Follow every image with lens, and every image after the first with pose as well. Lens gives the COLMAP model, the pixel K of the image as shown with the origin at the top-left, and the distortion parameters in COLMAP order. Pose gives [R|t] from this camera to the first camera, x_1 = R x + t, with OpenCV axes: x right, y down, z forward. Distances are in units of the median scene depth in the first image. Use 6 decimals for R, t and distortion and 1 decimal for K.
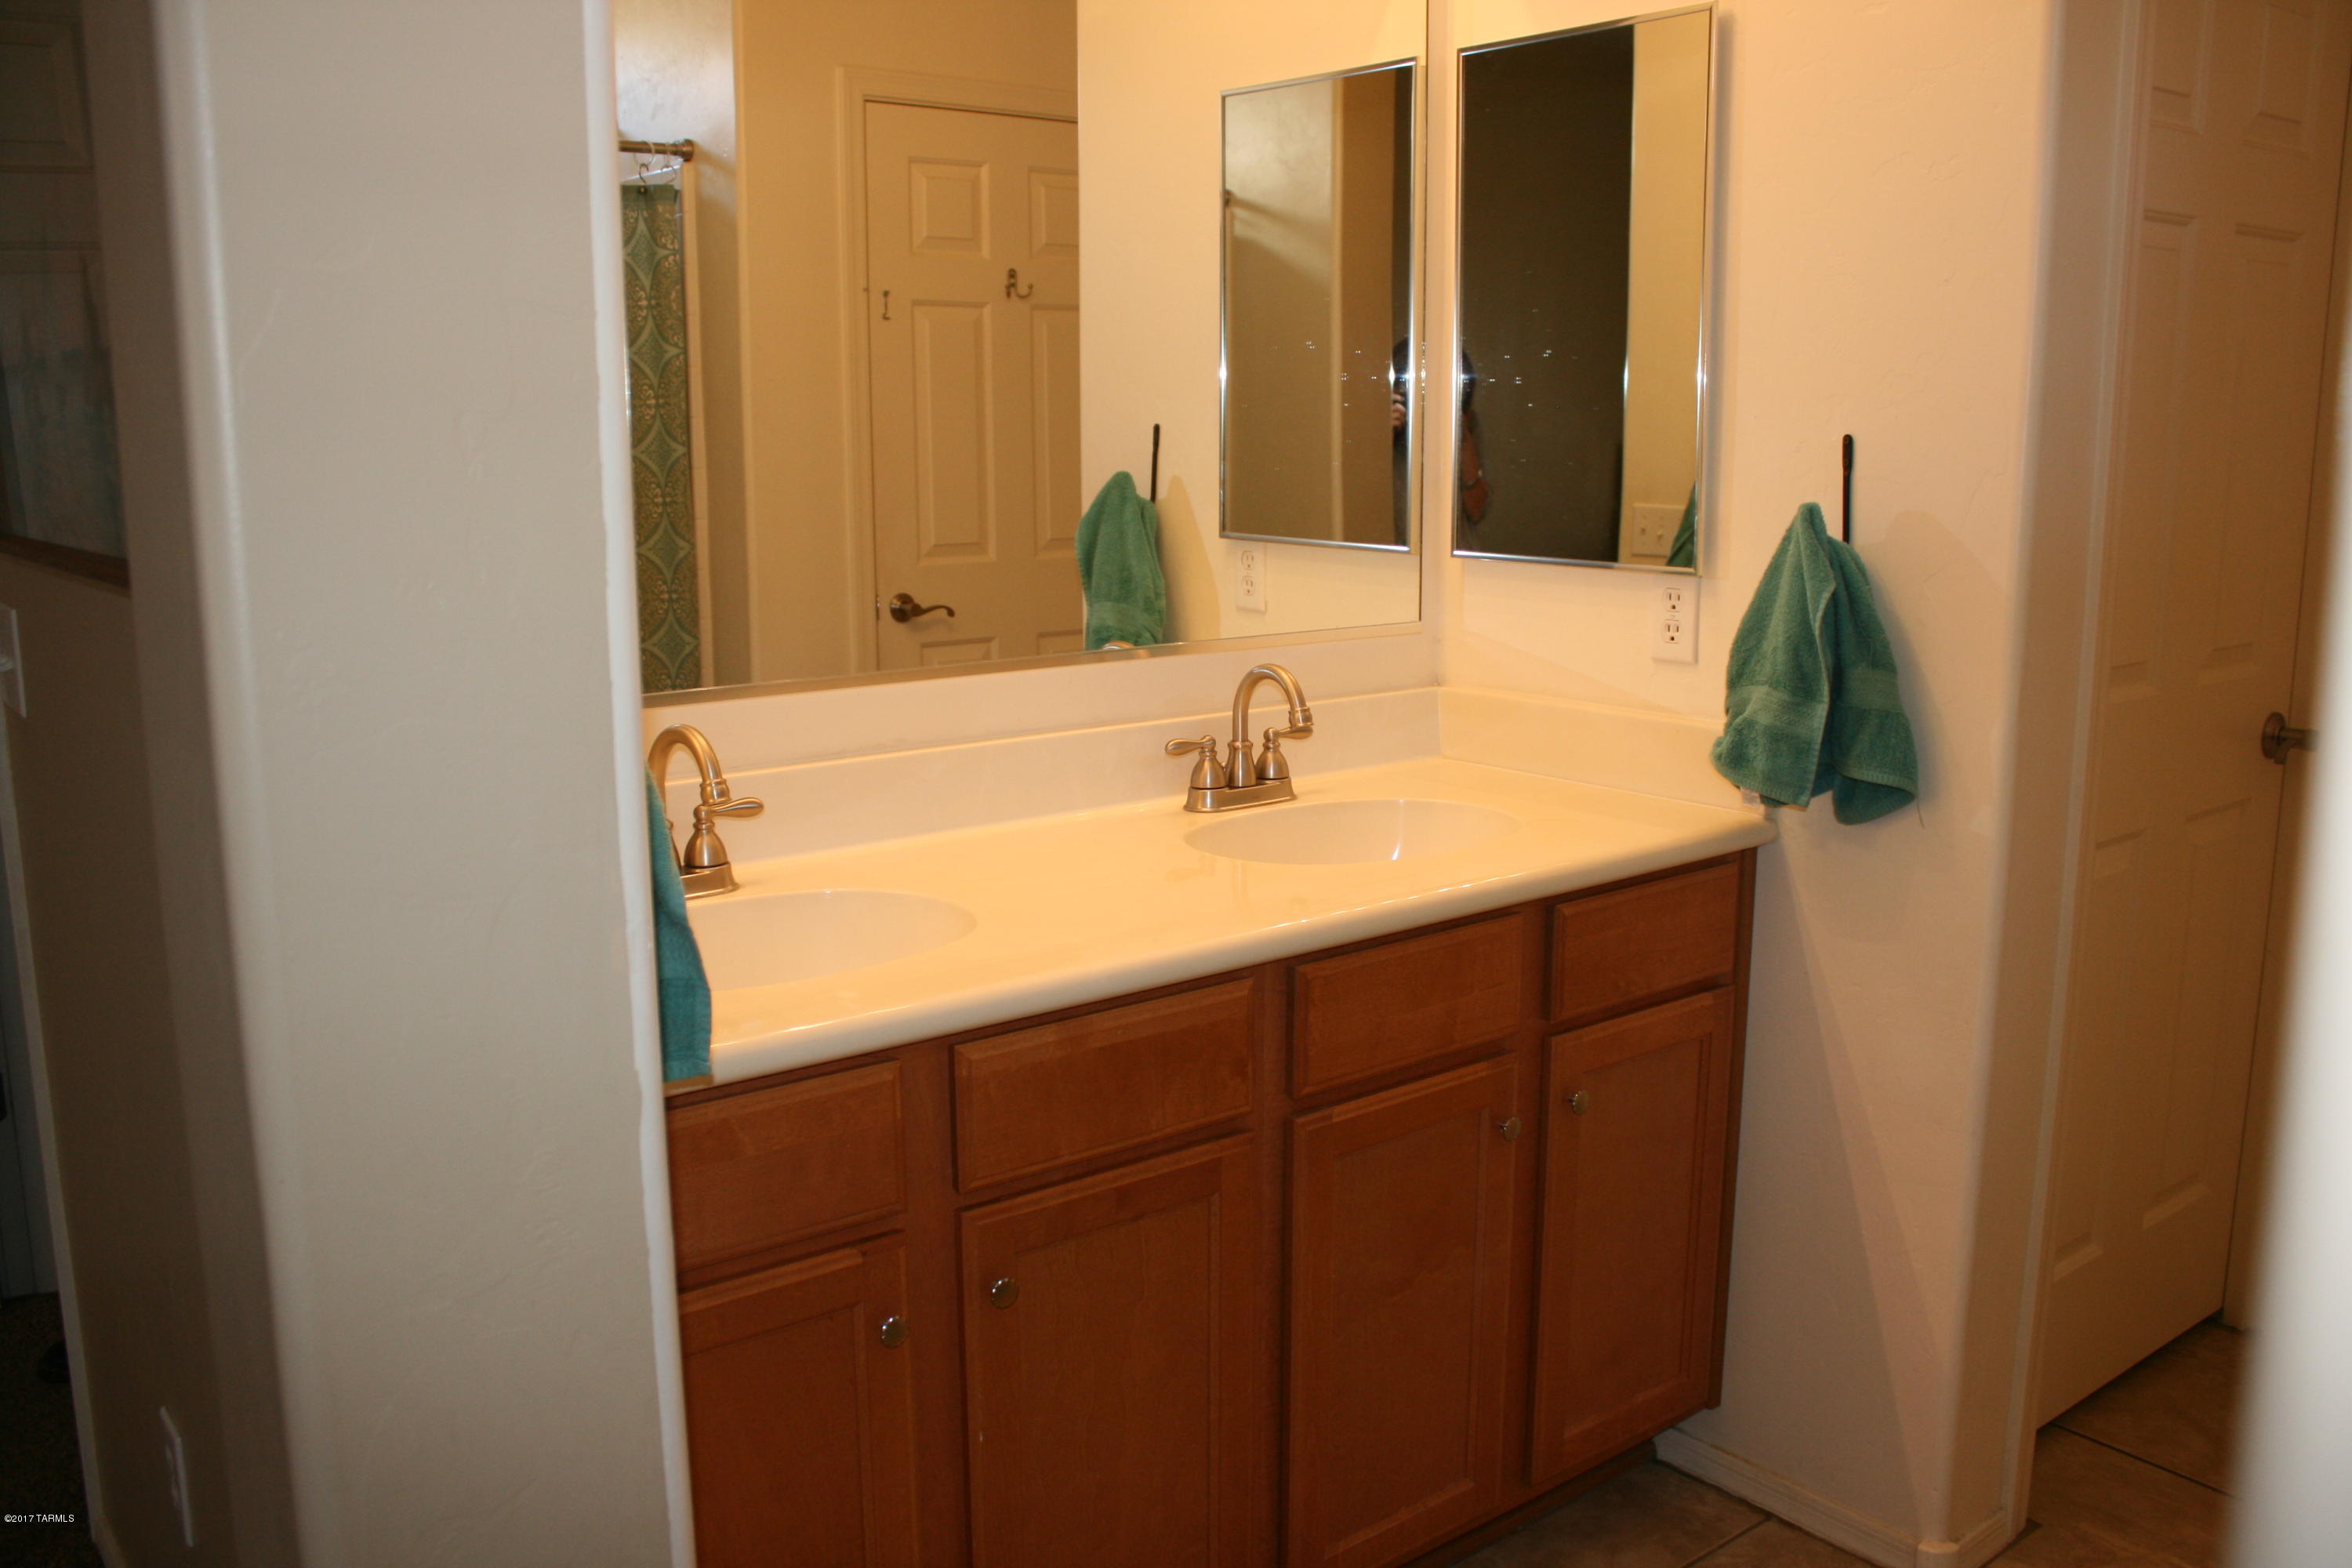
lens RADIAL K [[1958.8, 0, 1167.1], [0, 1958.8, 779.9], [0, 0, 1]] dist [-0.106177, 0.052089]
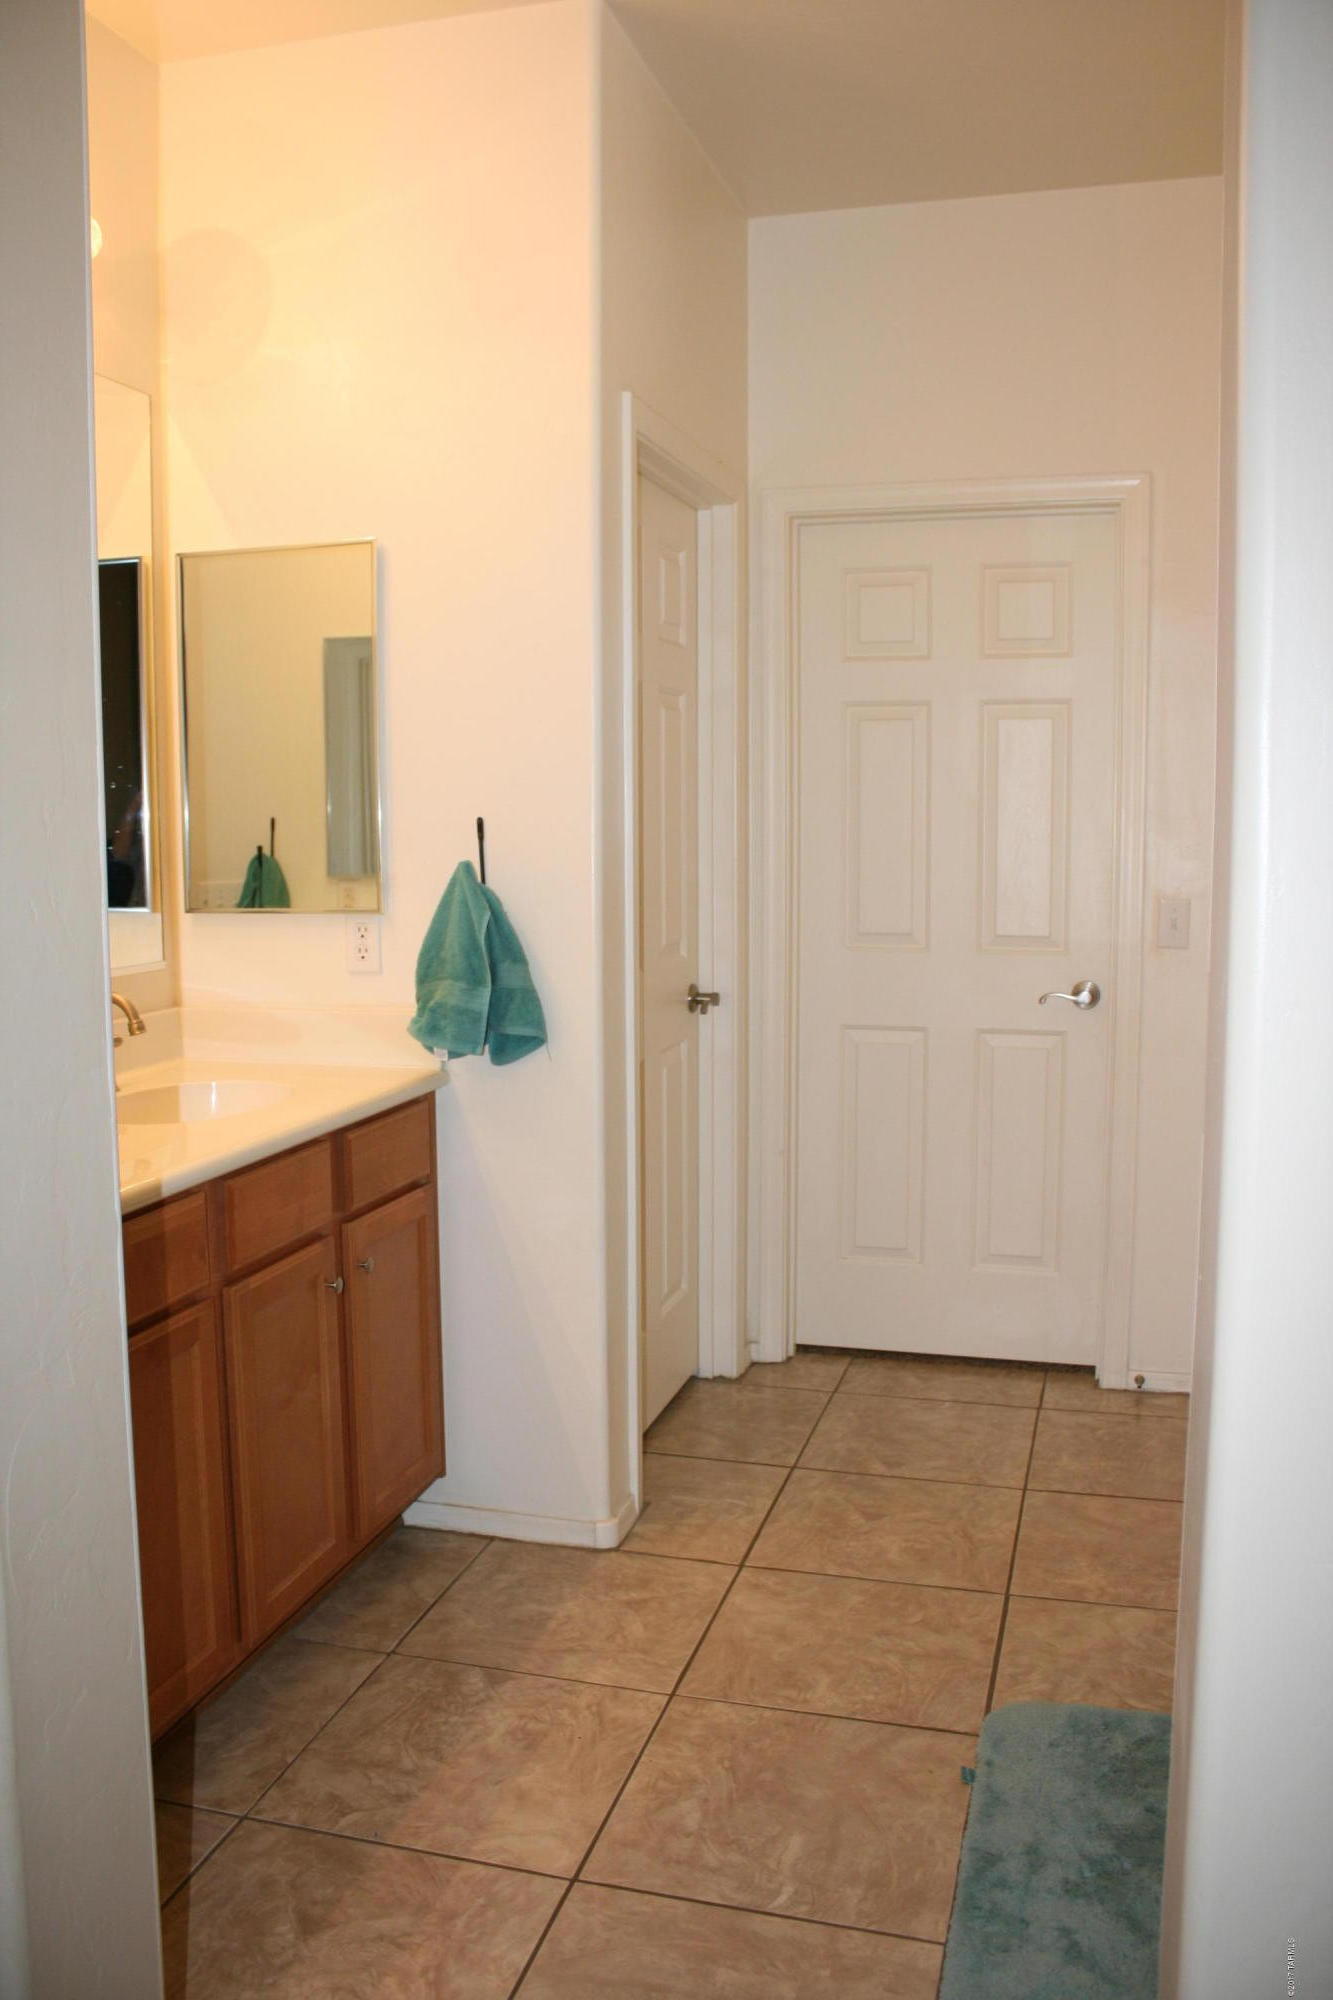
lens RADIAL K [[1665.6, 0, 673.6], [0, 1665.6, 992.8], [0, 0, 1]] dist [-0.106177, 0.052089]
pose [[0.815494, -0.067599, 0.574805, -0.308130], [0.112021, 0.992811, -0.042170, 0.037981], [-0.567822, 0.098779, 0.817203, -0.184100]]
